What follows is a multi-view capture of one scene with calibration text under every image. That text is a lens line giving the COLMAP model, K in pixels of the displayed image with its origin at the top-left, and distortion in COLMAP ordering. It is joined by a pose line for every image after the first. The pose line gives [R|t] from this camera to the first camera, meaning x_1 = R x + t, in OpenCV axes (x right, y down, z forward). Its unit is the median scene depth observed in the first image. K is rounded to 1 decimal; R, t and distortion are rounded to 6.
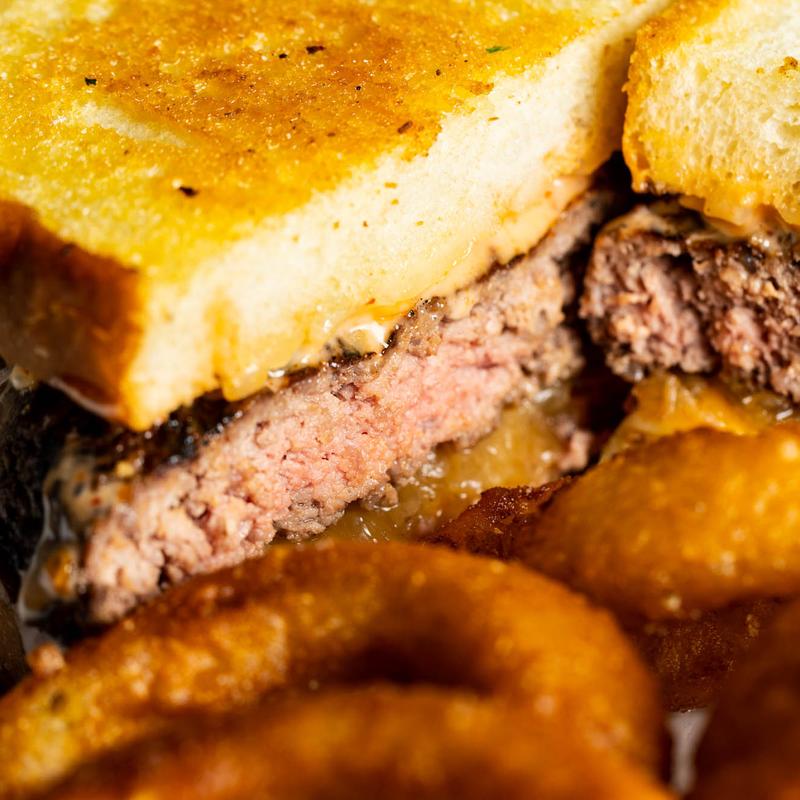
lens RADIAL K [[4455.4, 0, 400.6], [0, 4455.4, 400.0], [0, 0, 1]] dist [-0.070269, 0.000000]
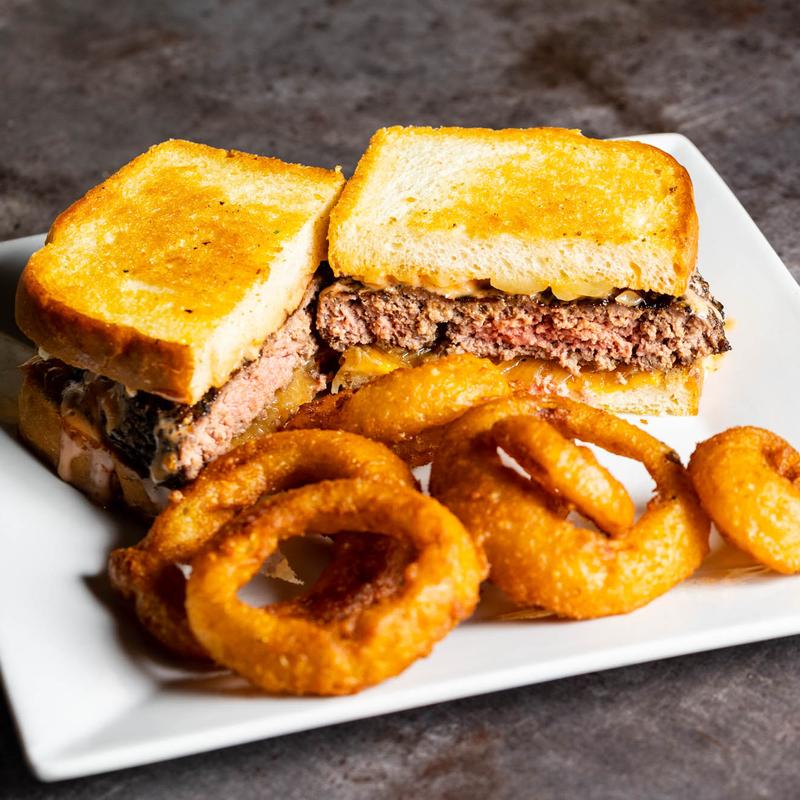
lens RADIAL K [[4455.4, 0, 399.8], [0, 4455.4, 400.1], [0, 0, 1]] dist [-0.070269, 0.000000]
pose [[0.964902, -0.167006, 0.202667, -0.454462], [0.159611, 0.985787, 0.052418, -0.109908], [-0.208541, -0.018230, 0.977844, -1.534769]]
